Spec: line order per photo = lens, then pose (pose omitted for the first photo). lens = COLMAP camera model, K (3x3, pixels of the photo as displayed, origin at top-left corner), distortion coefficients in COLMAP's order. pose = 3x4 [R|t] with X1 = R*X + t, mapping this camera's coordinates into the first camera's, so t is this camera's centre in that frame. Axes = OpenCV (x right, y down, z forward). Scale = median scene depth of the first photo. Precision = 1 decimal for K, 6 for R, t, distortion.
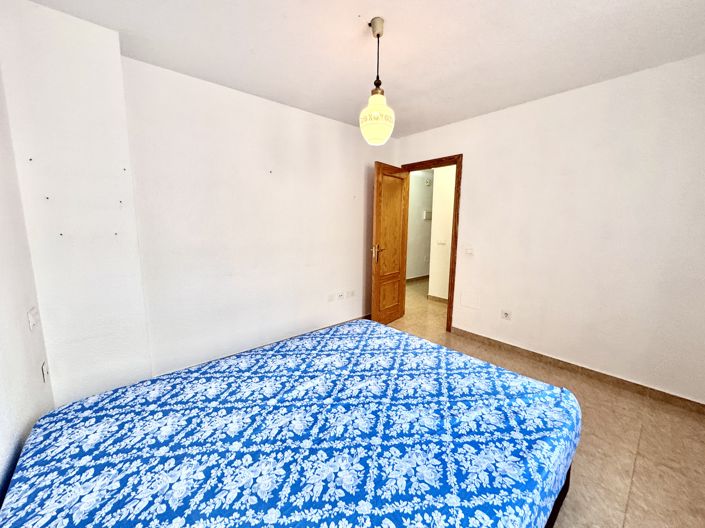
lens RADIAL K [[281.4, 0, 339.5], [0, 281.4, 273.7], [0, 0, 1]] dist [-0.003859, 0.000841]
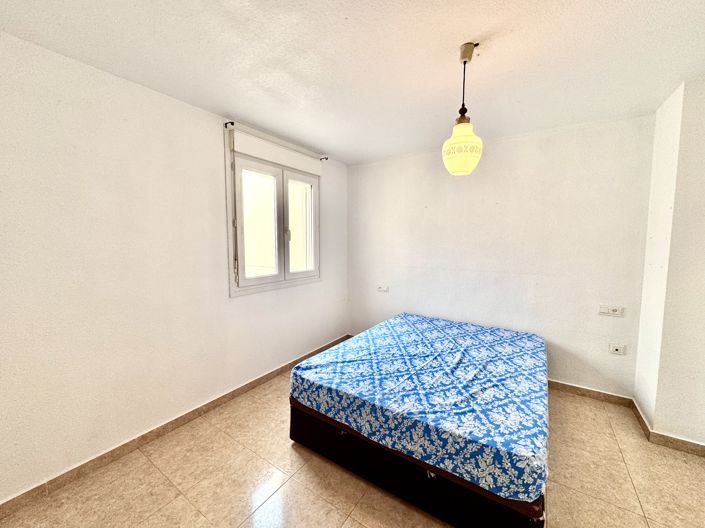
lens RADIAL K [[281.4, 0, 351.5], [0, 281.4, 262.5], [0, 0, 1]] dist [-0.003859, 0.000841]
pose [[-0.958064, 0.016492, -0.286080, 0.887160], [-0.057650, 0.966838, 0.248800, -0.459925], [0.280696, 0.254859, -0.925342, 2.149009]]
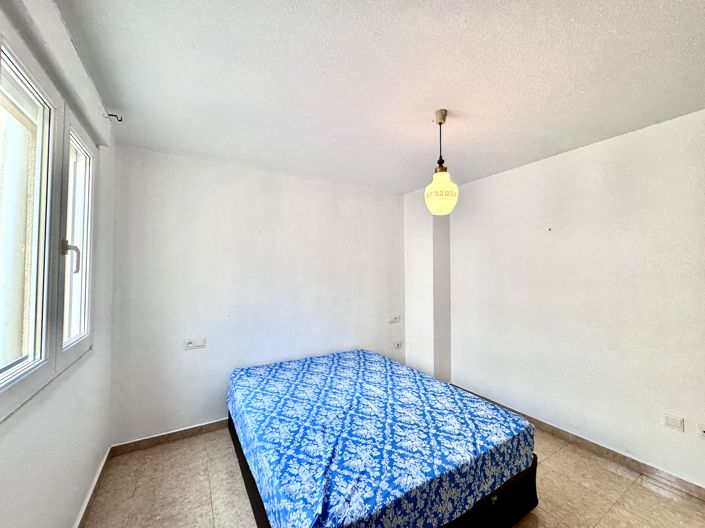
lens RADIAL K [[281.4, 0, 355.5], [0, 281.4, 261.6], [0, 0, 1]] dist [-0.003859, 0.000841]
pose [[-0.152332, -0.038659, -0.987573, 1.454053], [-0.178447, 0.983888, -0.010990, -0.250817], [0.972086, 0.174556, -0.156777, 1.027070]]
